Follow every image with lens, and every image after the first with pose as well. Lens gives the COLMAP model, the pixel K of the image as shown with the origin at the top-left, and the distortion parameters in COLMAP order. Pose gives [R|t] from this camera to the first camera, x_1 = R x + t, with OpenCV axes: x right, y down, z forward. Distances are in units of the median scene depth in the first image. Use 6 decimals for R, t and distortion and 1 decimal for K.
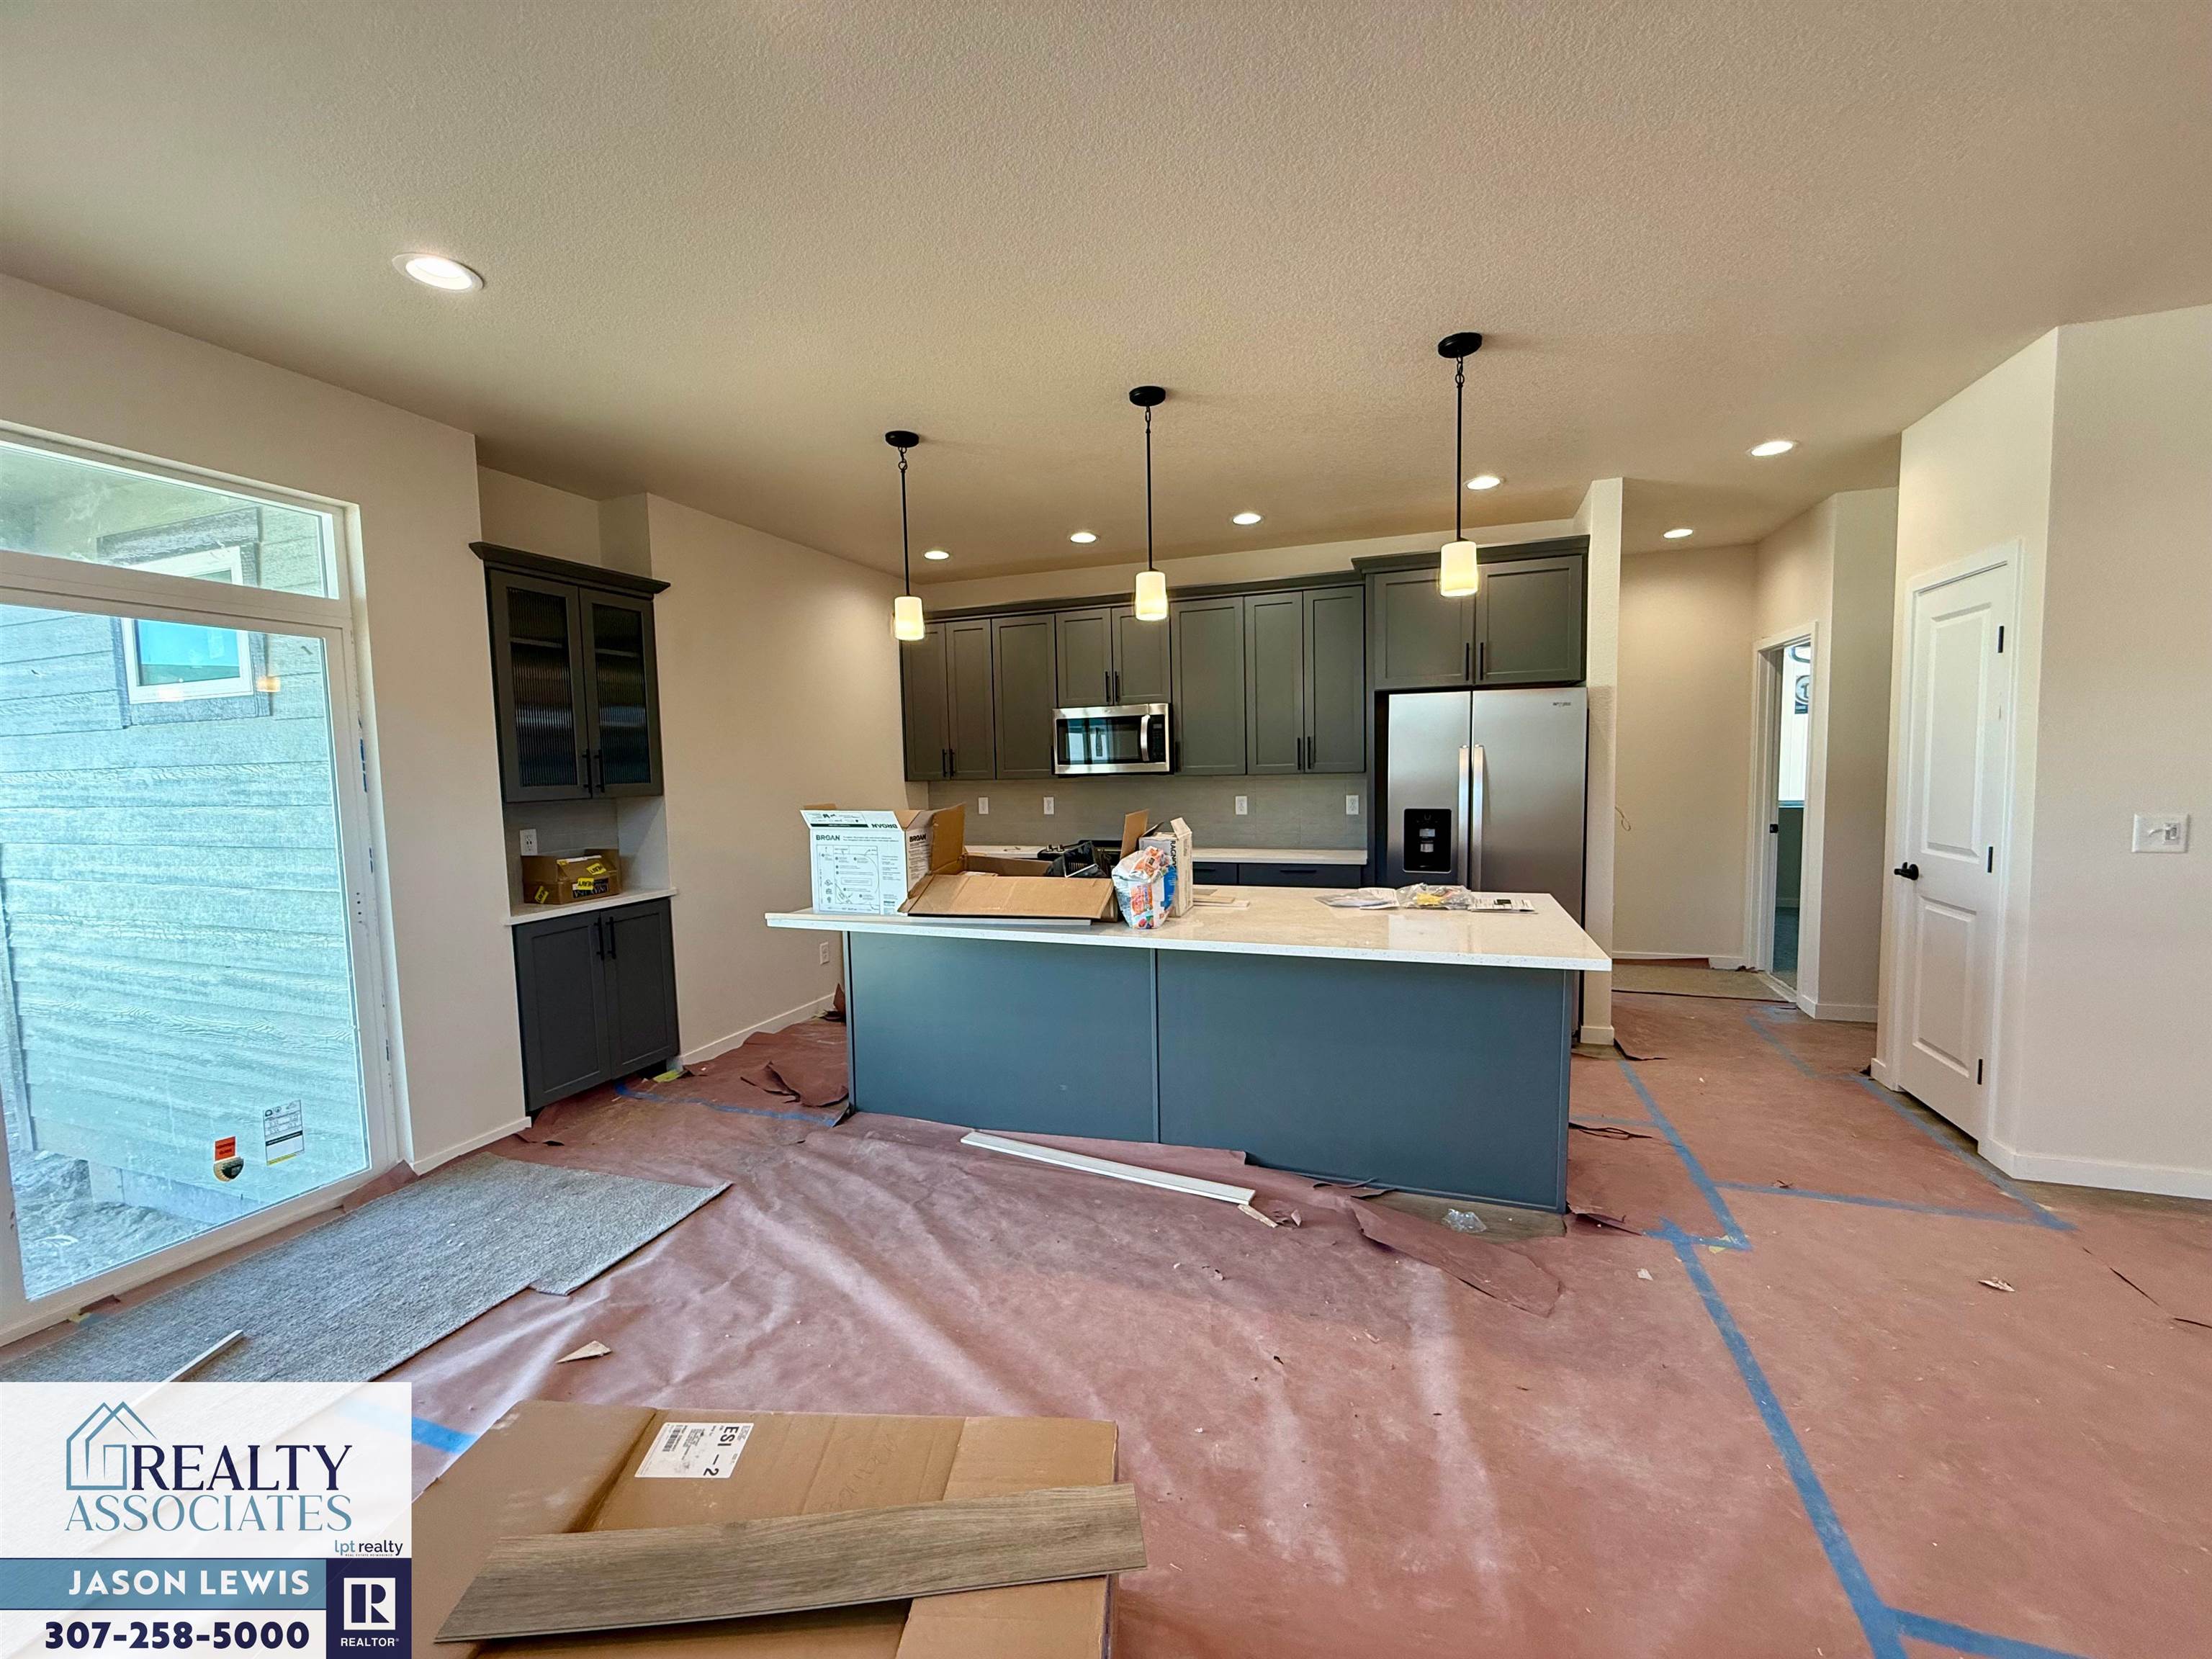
lens RADIAL K [[884.1, 0, 1106.0], [0, 884.1, 829.5], [0, 0, 1]] dist [-0.001884, -0.000156]
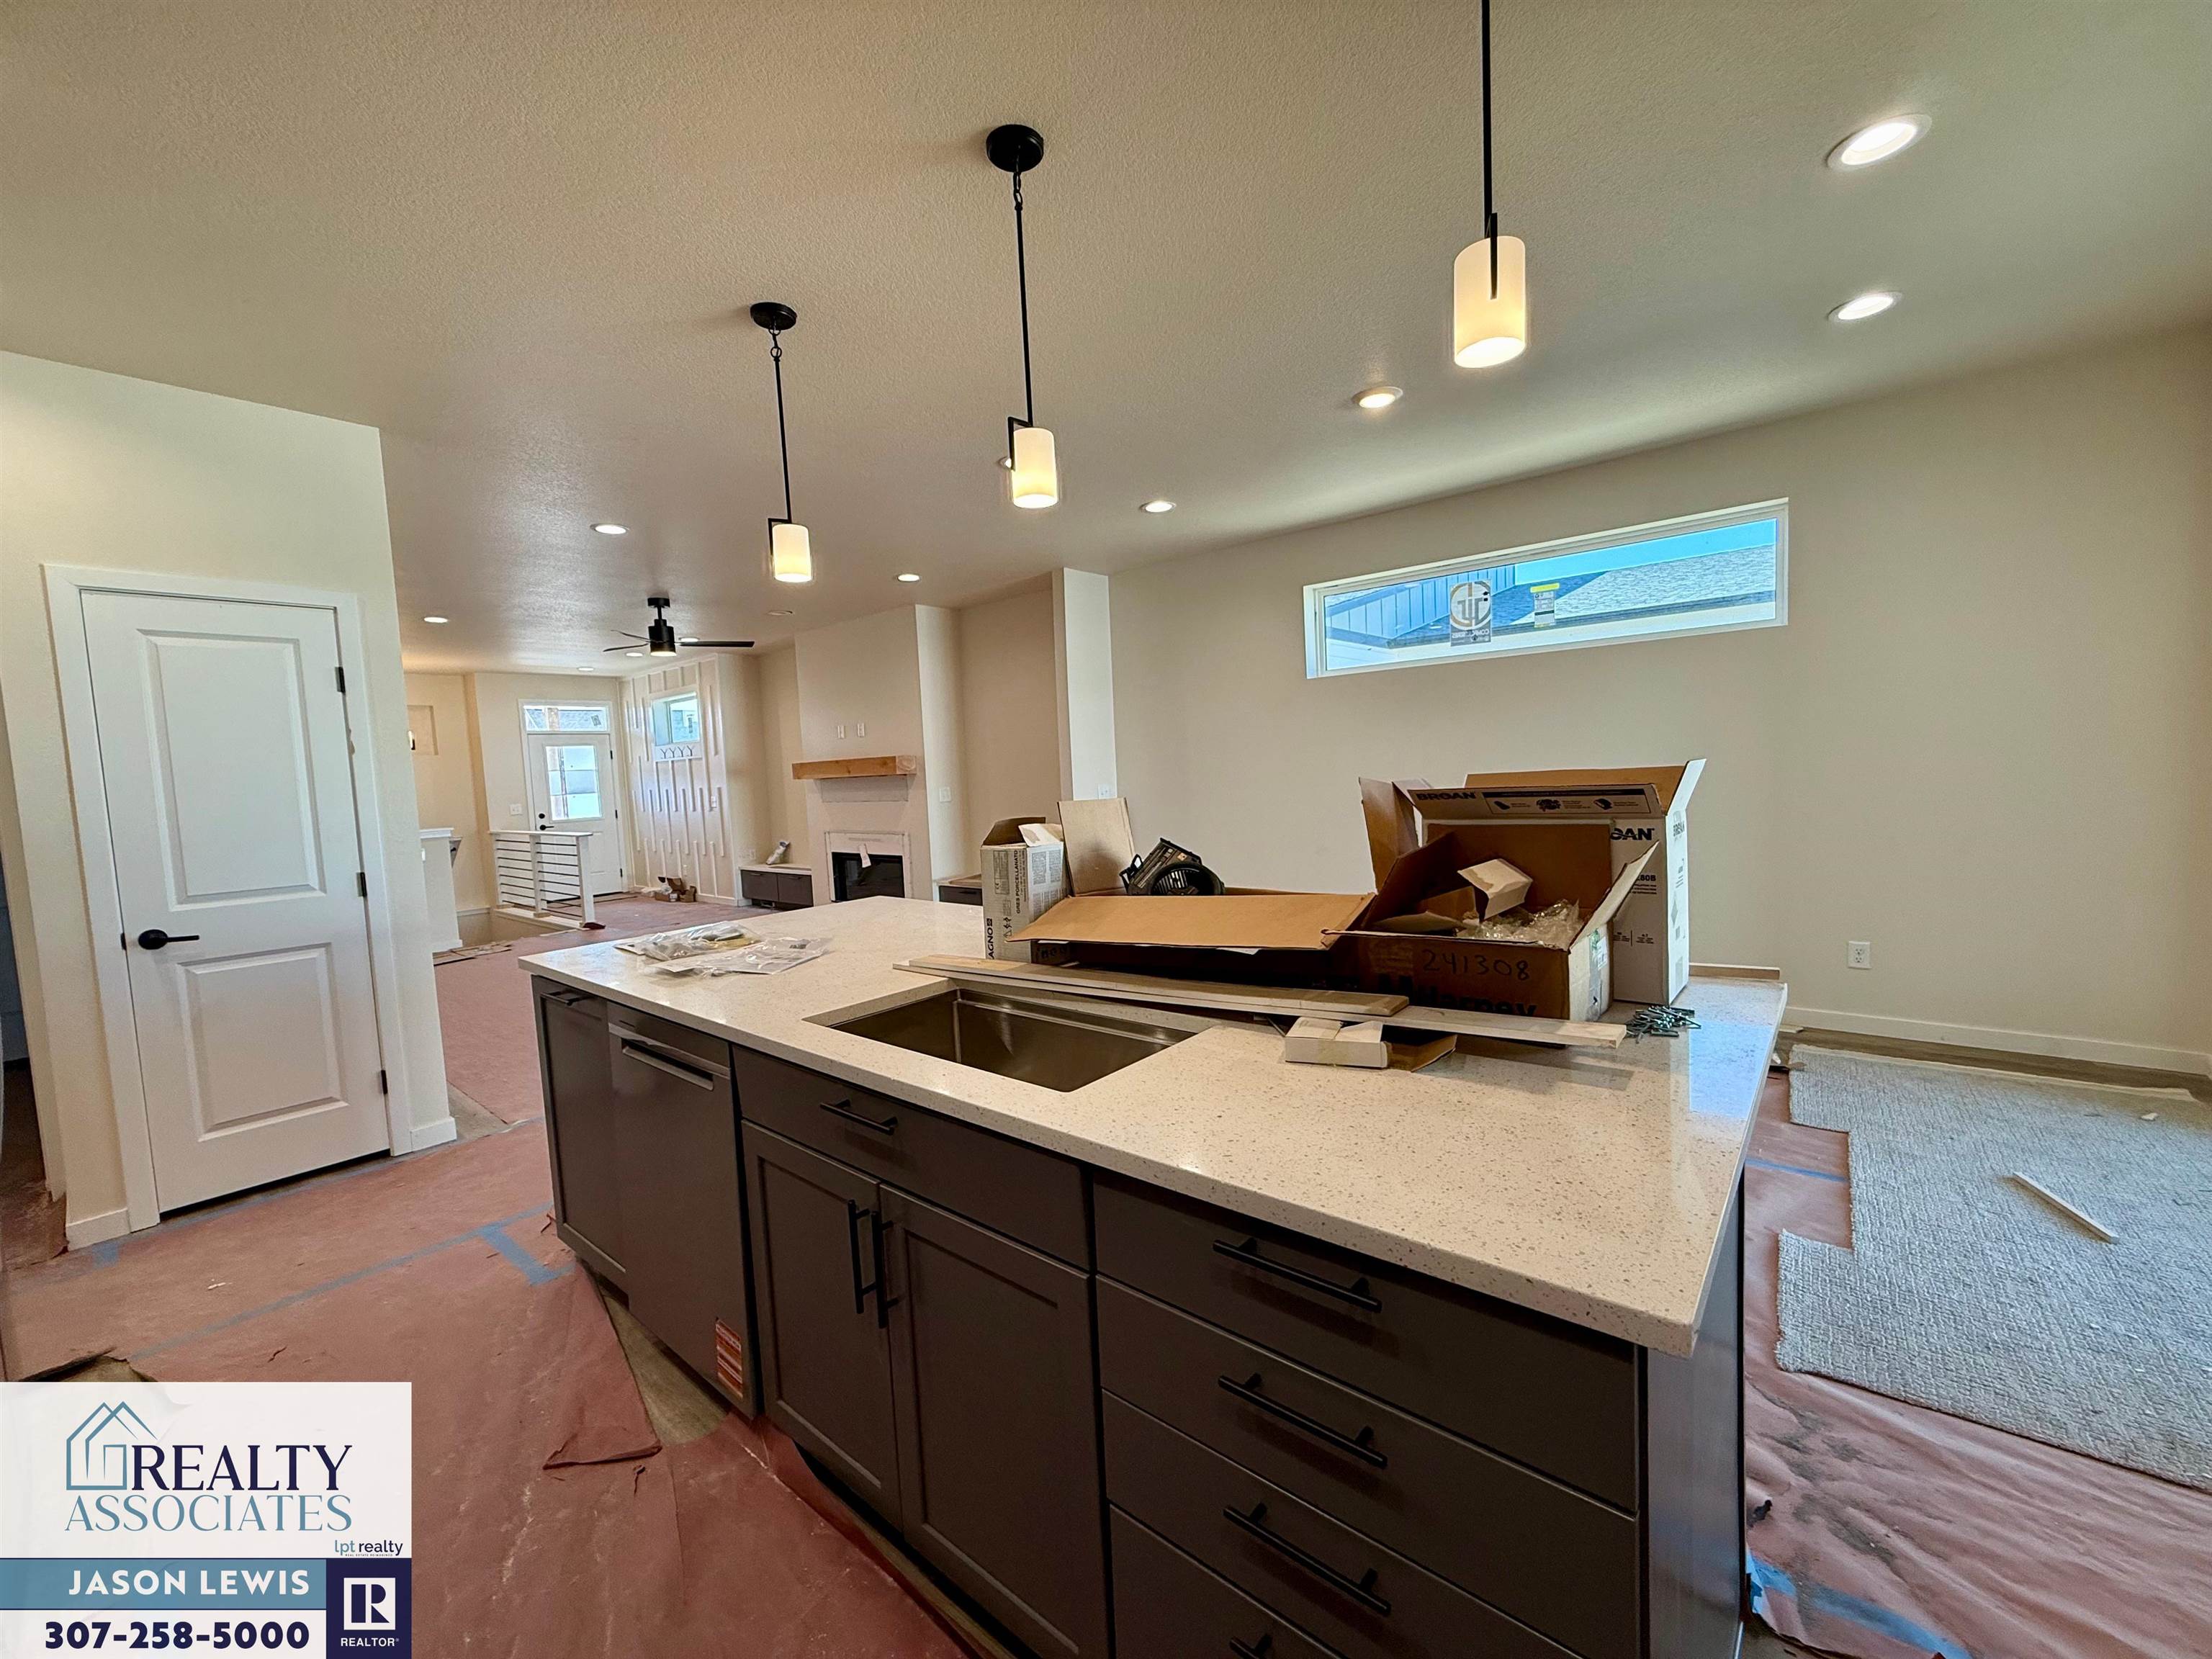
lens RADIAL K [[894.4, 0, 1106.0], [0, 894.4, 829.5], [0, 0, 1]] dist [0.001341, 0.000203]
pose [[-0.933538, 0.044306, 0.355730, -0.222471], [0.096903, 0.986579, 0.131421, -0.086504], [-0.345133, 0.157158, -0.925302, 1.641821]]
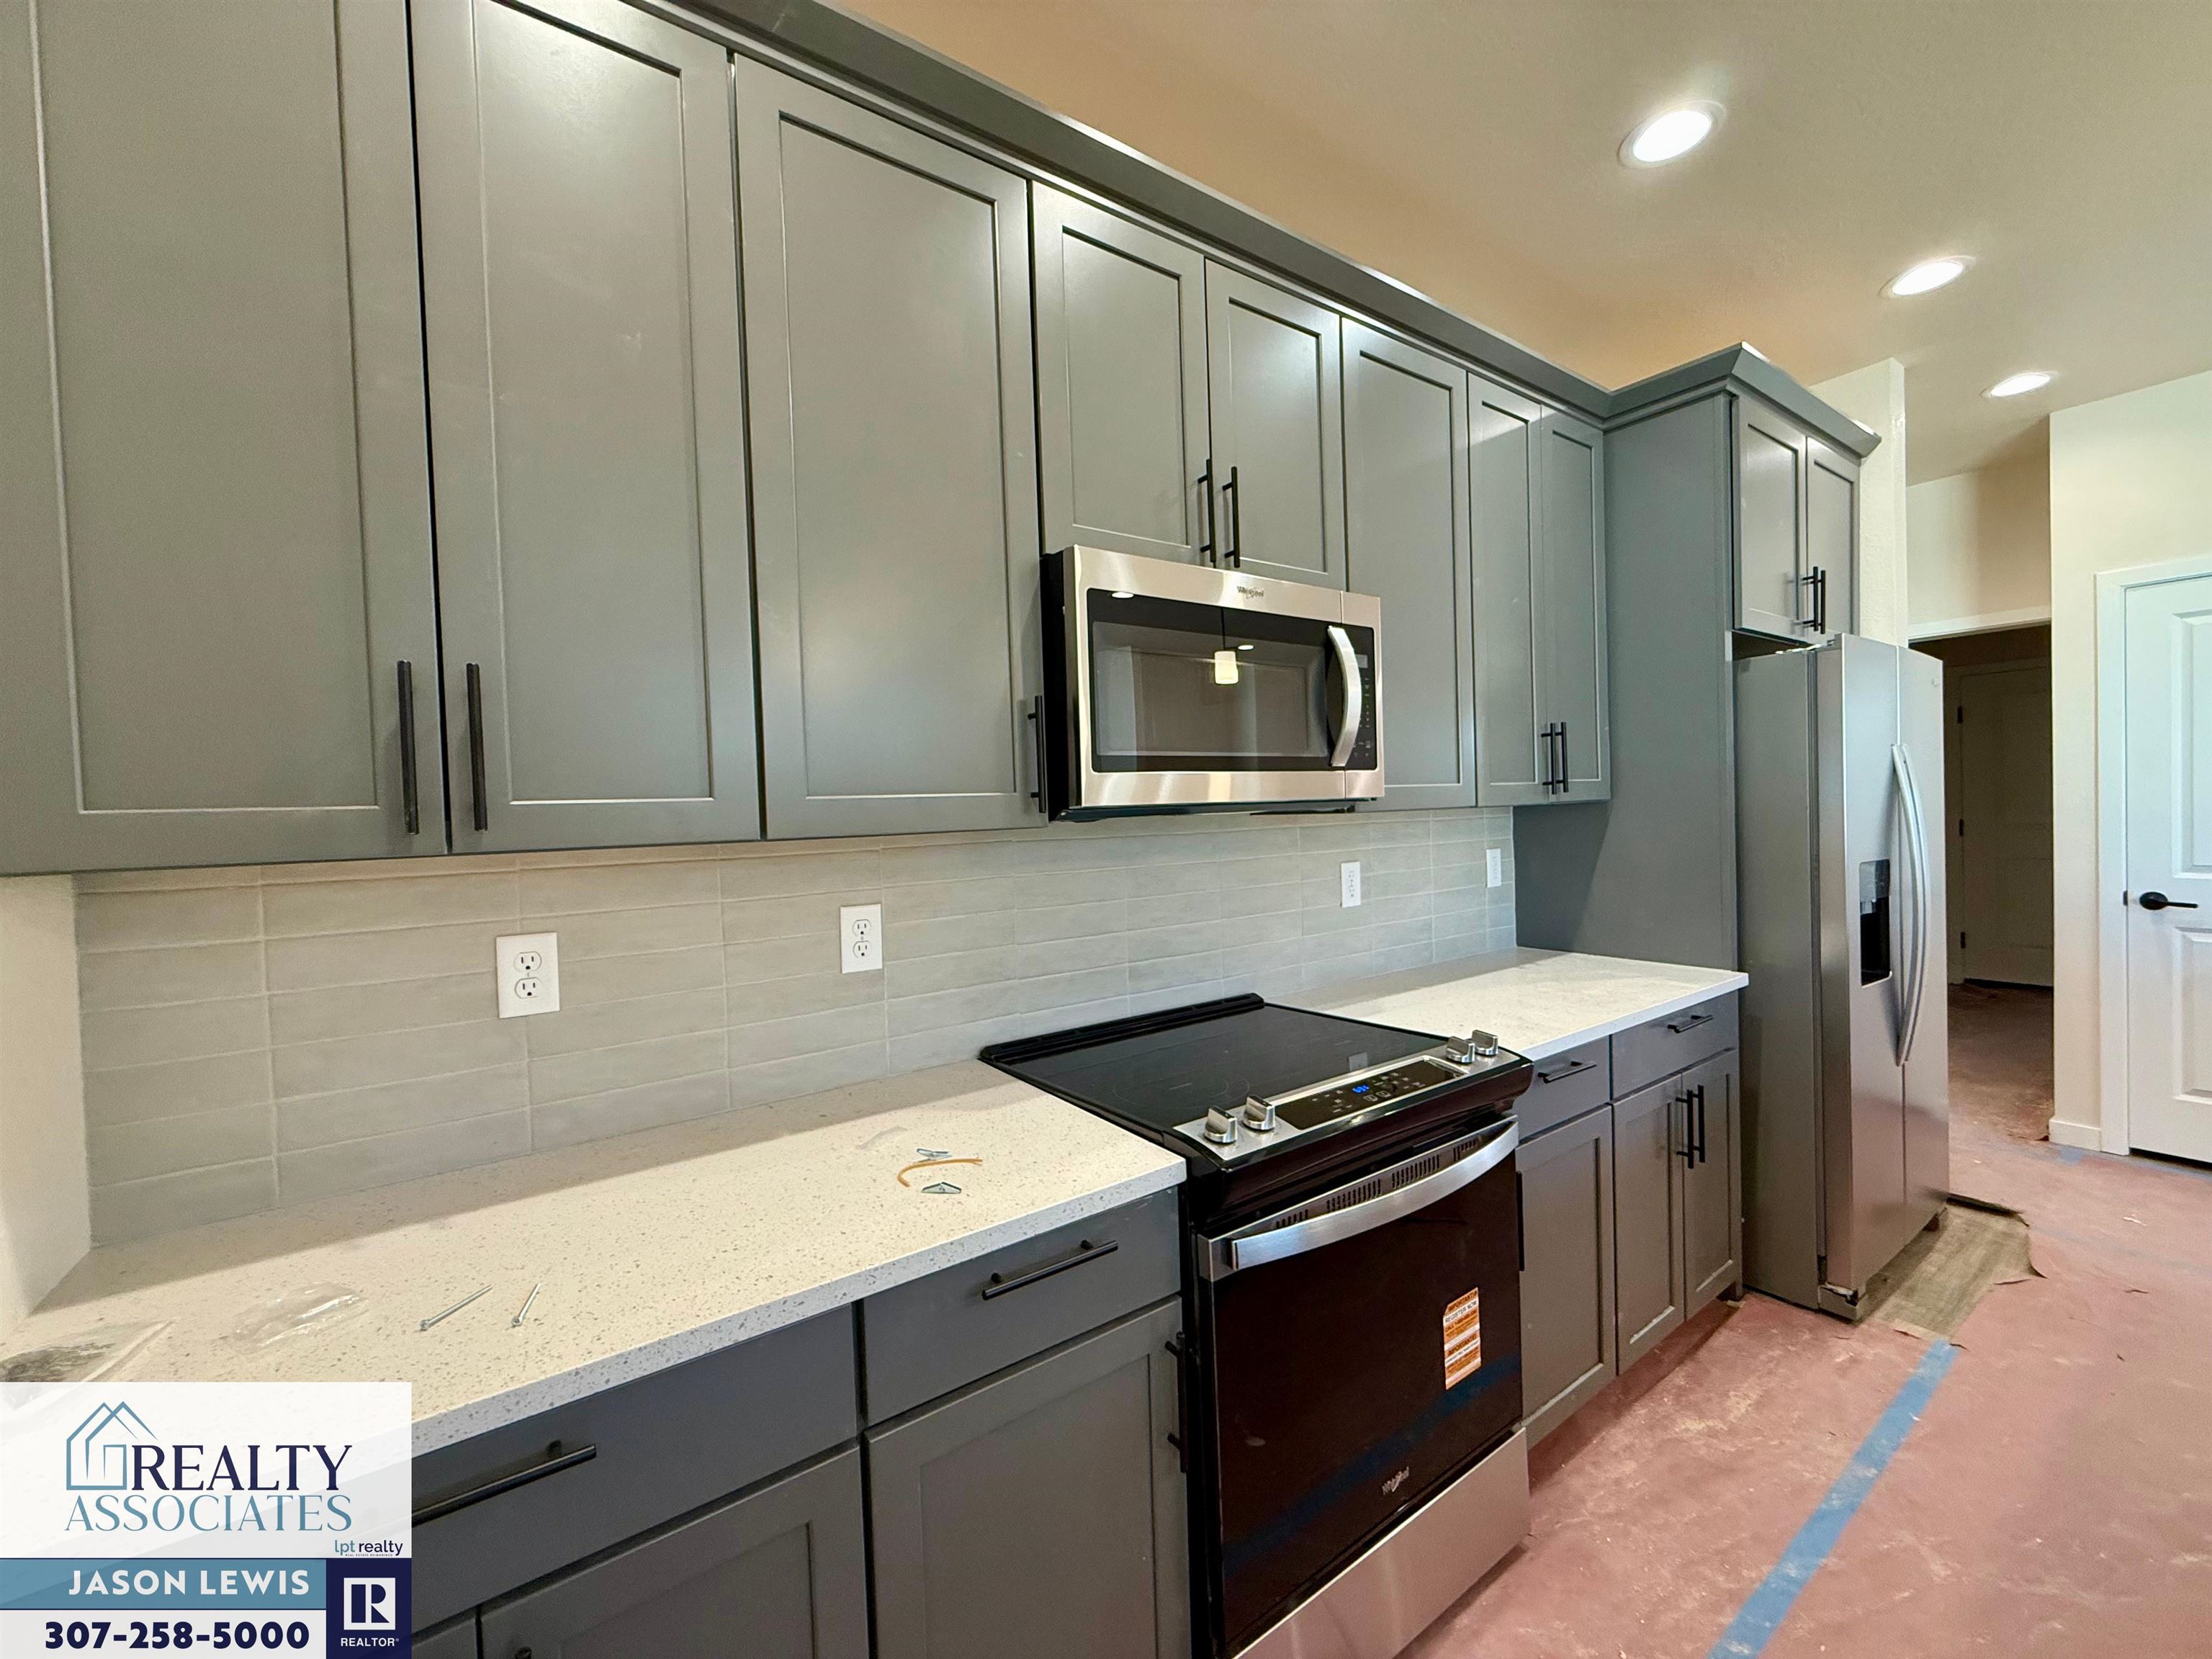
lens RADIAL K [[872.1, 0, 1106.0], [0, 872.1, 829.5], [0, 0, 1]] dist [-0.000242, -0.000091]
pose [[0.567770, -0.012127, 0.823098, -0.460710], [0.080747, 0.995890, -0.041026, -0.082801], [-0.819217, 0.089756, 0.566416, 1.538288]]
